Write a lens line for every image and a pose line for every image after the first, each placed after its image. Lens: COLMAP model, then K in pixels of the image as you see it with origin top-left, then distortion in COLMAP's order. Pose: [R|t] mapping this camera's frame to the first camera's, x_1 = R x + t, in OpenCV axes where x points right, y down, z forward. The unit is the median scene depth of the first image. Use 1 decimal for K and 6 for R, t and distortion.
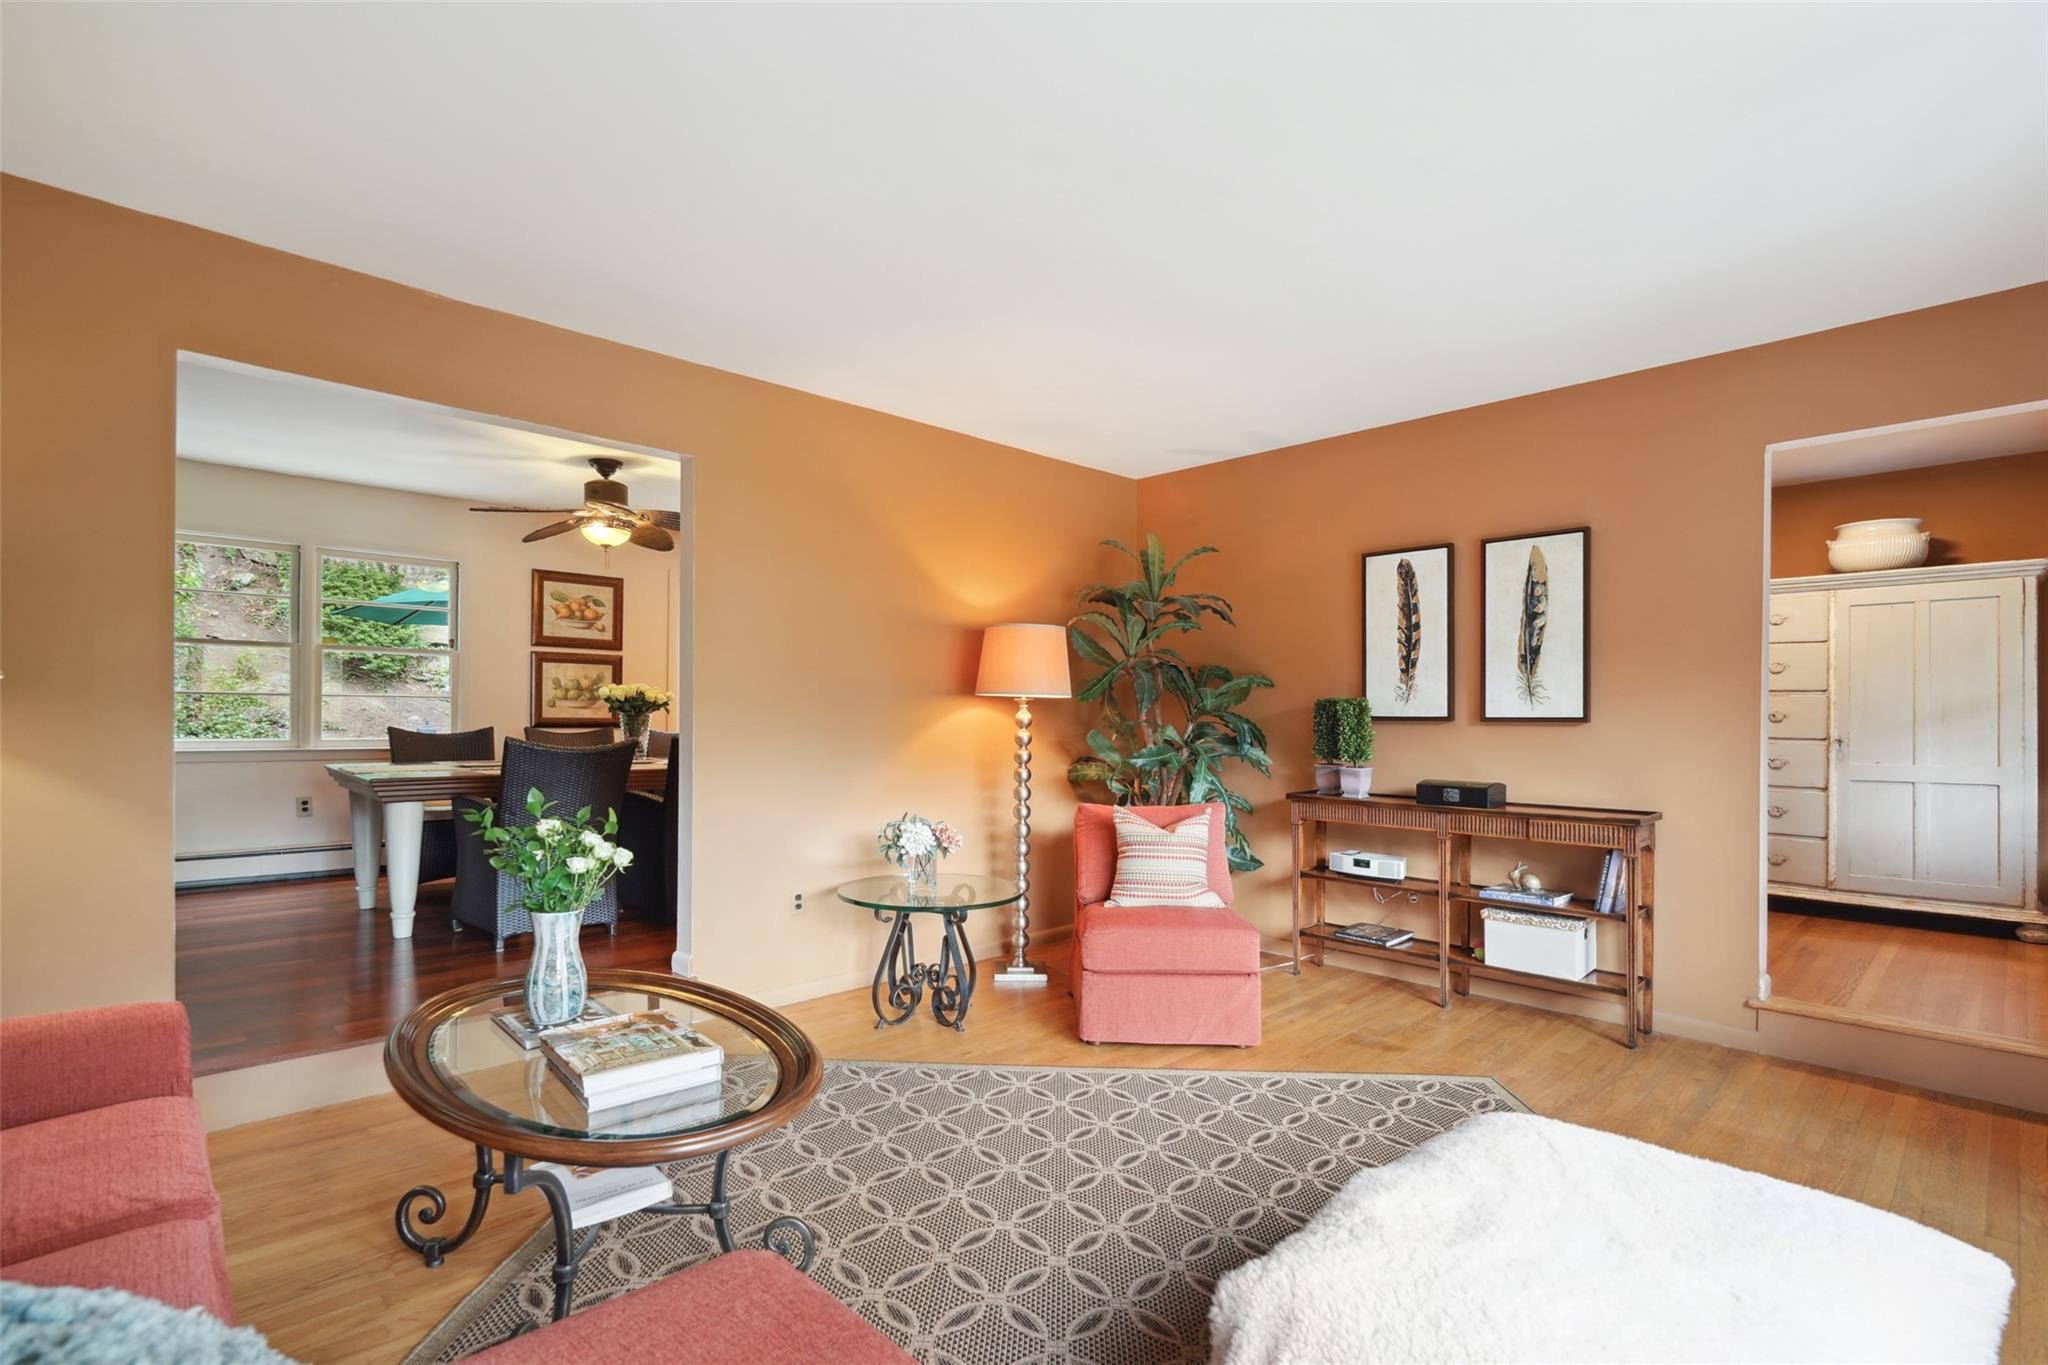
lens RADIAL K [[980.8, 0, 1014.5], [0, 980.8, 723.4], [0, 0, 1]] dist [-0.002165, -0.000300]
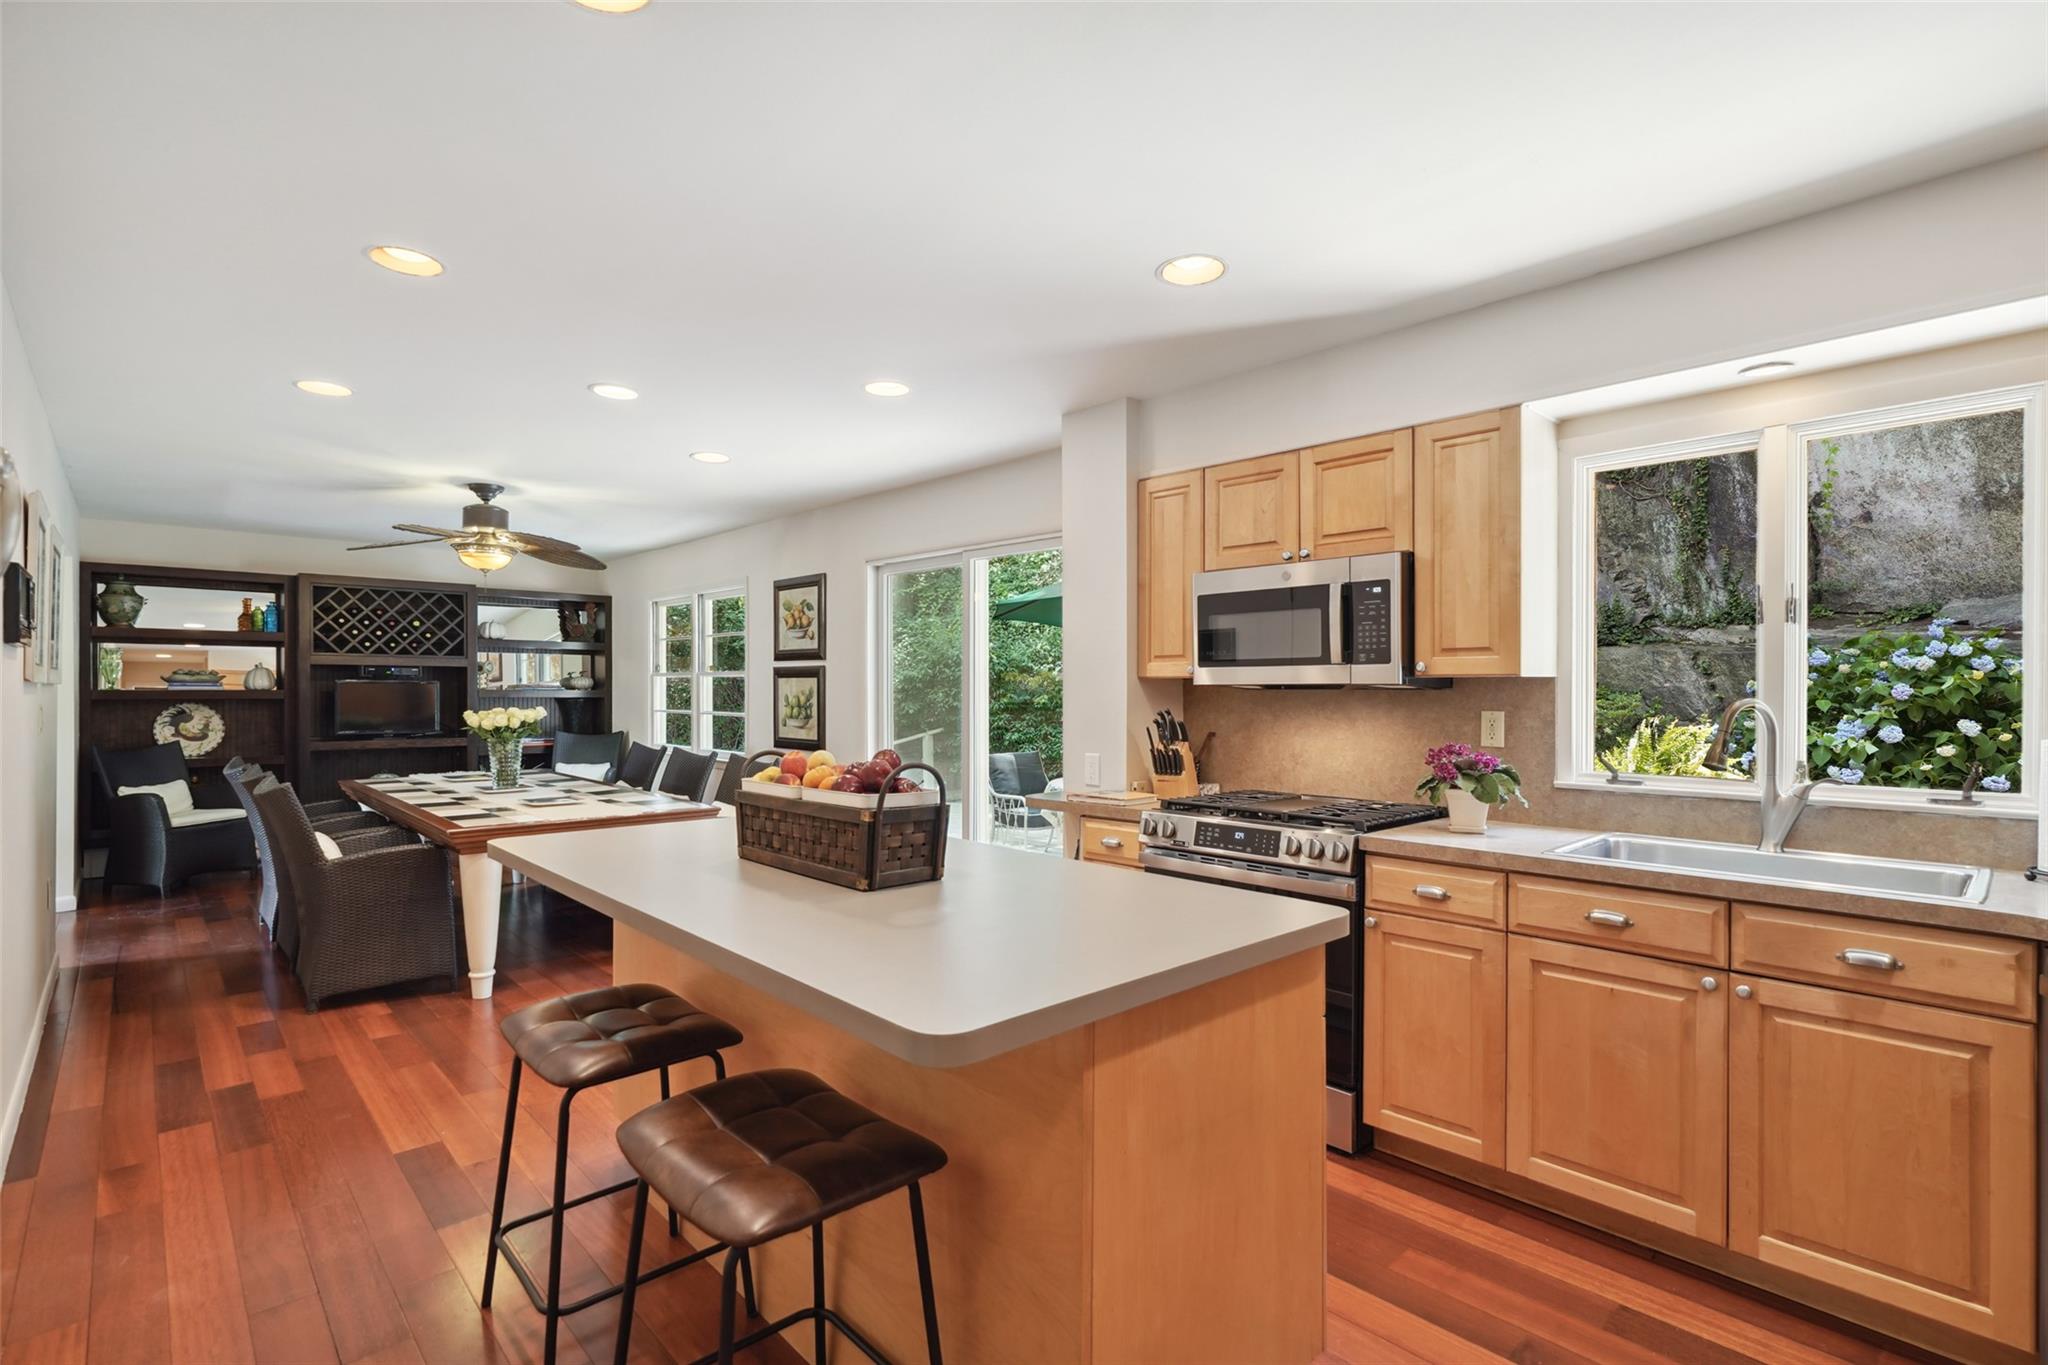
lens RADIAL K [[934.4, 0, 993.3], [0, 934.4, 678.6], [0, 0, 1]] dist [0.001714, 0.000074]
pose [[-0.021557, -0.020059, -0.999566, 0.410009], [-0.009721, 0.999756, -0.019853, -0.046196], [0.999720, 0.009289, -0.021746, 1.222752]]
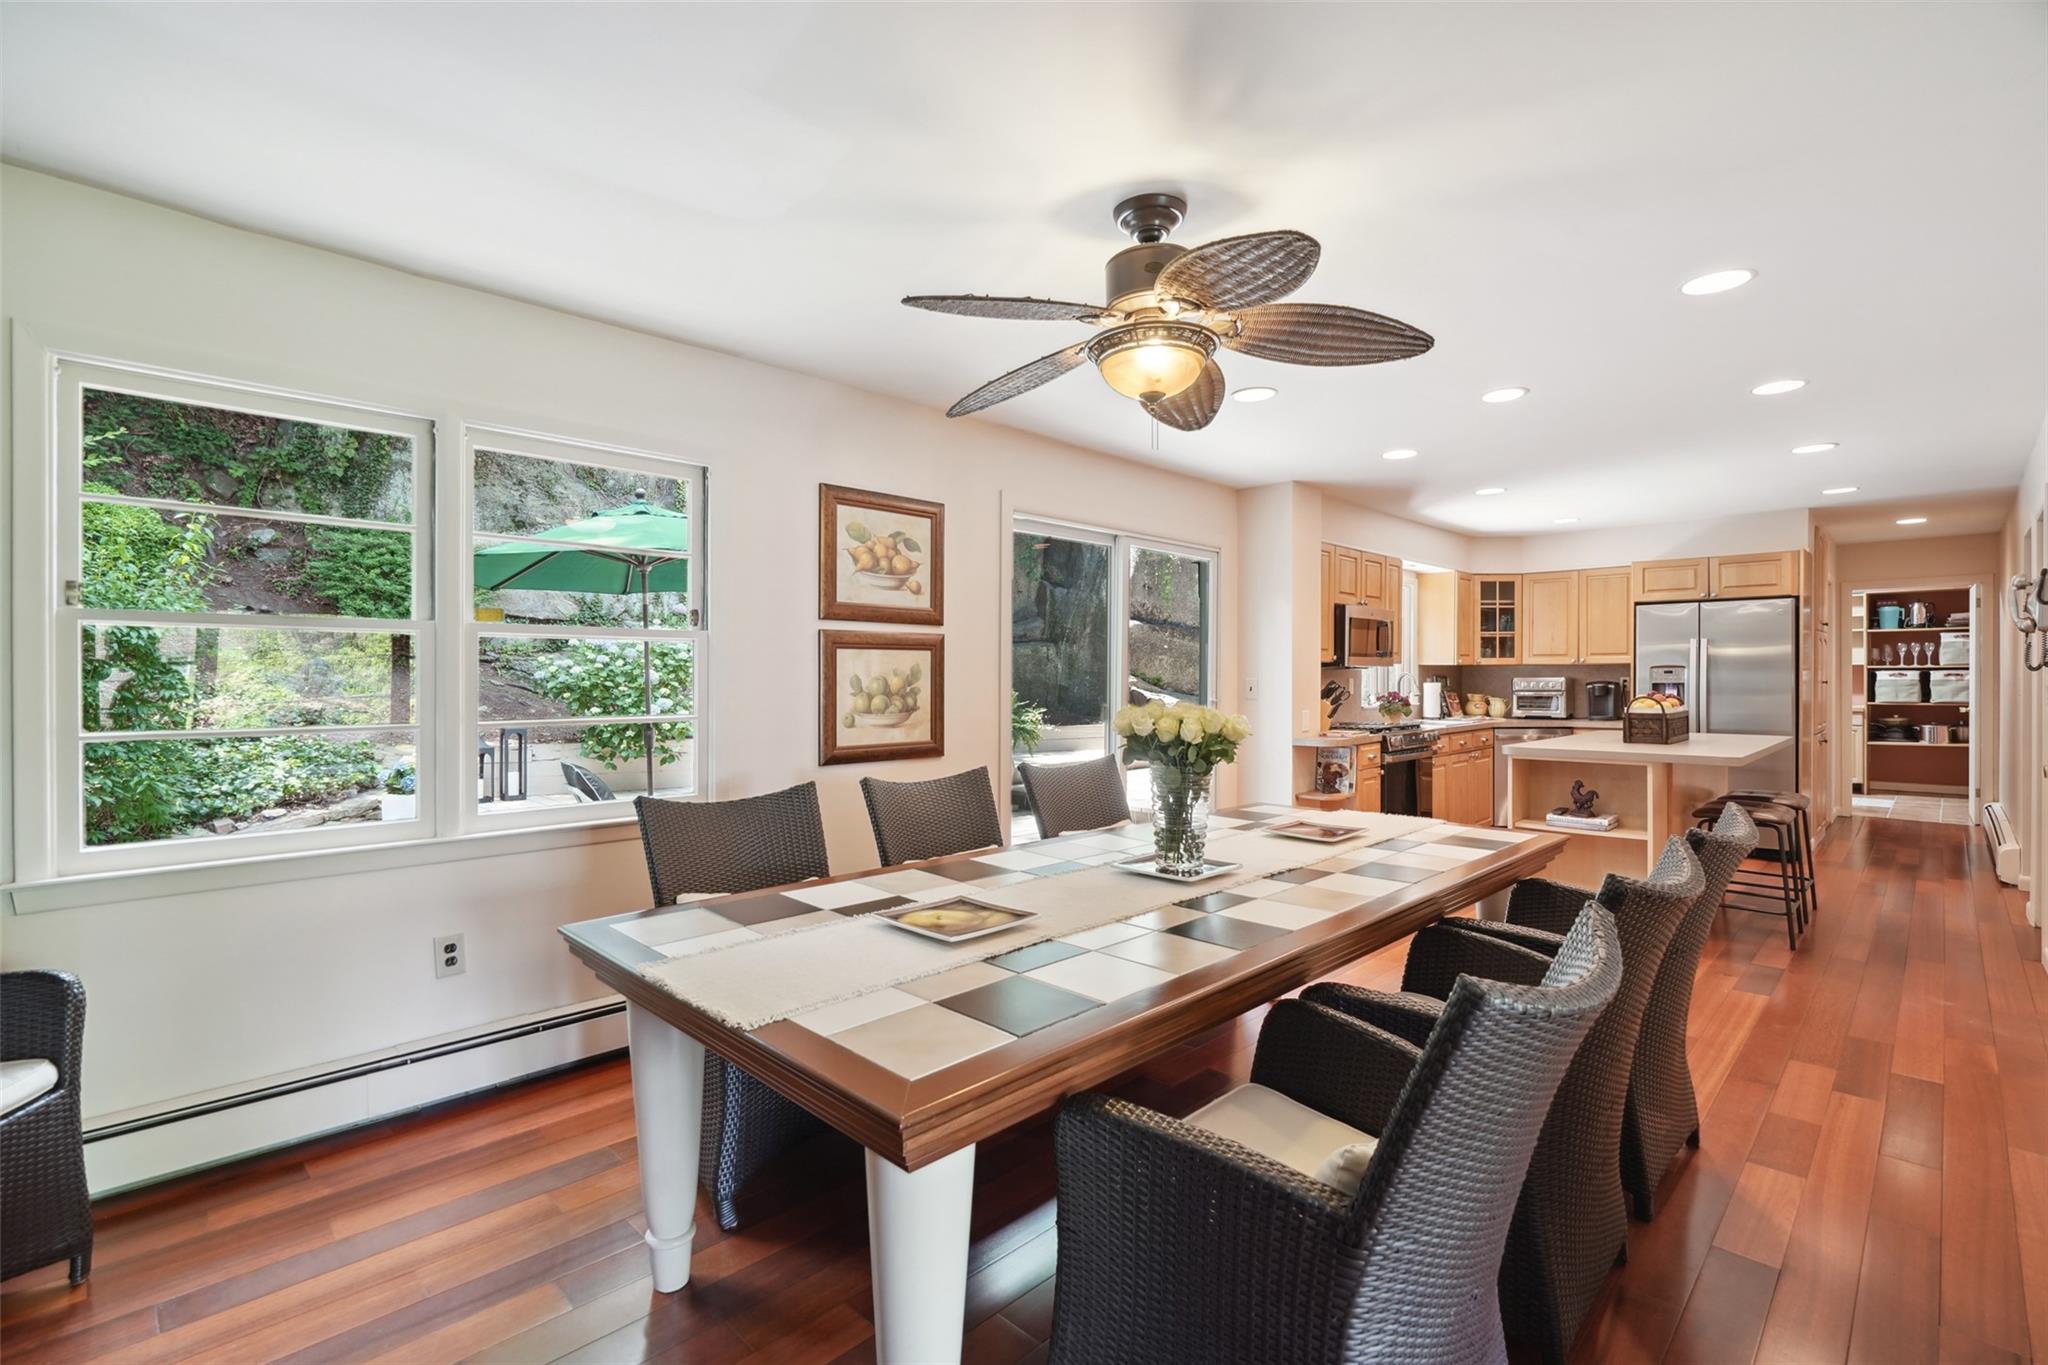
lens RADIAL K [[934.4, 0, 993.3], [0, 934.4, 678.6], [0, 0, 1]] dist [0.001714, 0.000074]
pose [[0.999873, -0.013280, 0.008767, -0.395319], [0.013311, 0.999905, -0.003582, -0.042169], [-0.008719, 0.003698, 0.999955, 0.459957]]
